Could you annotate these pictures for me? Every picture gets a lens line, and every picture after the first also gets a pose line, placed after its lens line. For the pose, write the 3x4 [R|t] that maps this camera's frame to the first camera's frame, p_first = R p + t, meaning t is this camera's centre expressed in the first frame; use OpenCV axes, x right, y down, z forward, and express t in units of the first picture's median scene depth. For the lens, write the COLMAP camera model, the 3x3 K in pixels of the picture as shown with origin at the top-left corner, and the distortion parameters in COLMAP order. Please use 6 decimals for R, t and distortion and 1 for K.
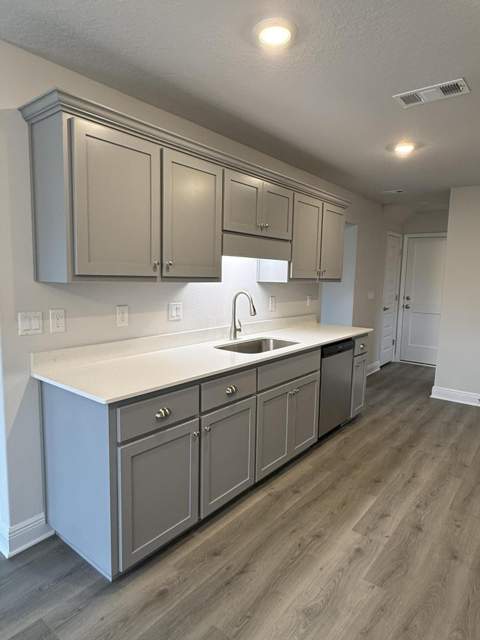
lens RADIAL K [[398.4, 0, 236.9], [0, 398.4, 321.0], [0, 0, 1]] dist [-0.007294, -0.001388]
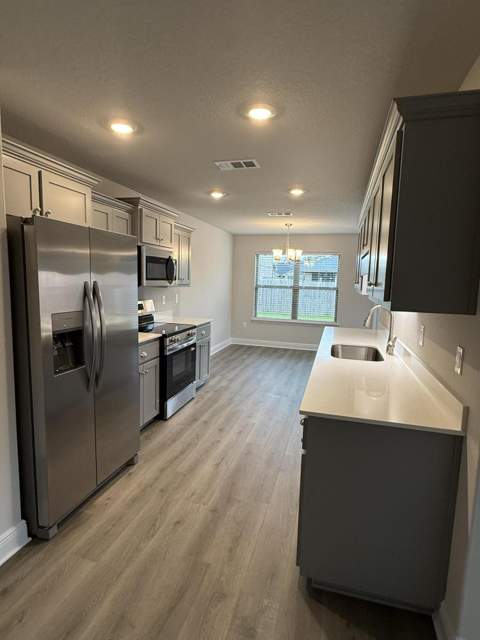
lens RADIAL K [[349.6, 0, 242.3], [0, 349.6, 326.5], [0, 0, 1]] dist [0.000861, 0.000995]
pose [[-0.917580, -0.004935, -0.397520, 0.986533], [-0.106777, 0.966240, 0.234474, -0.281712], [0.382943, 0.257595, -0.887130, 2.289022]]
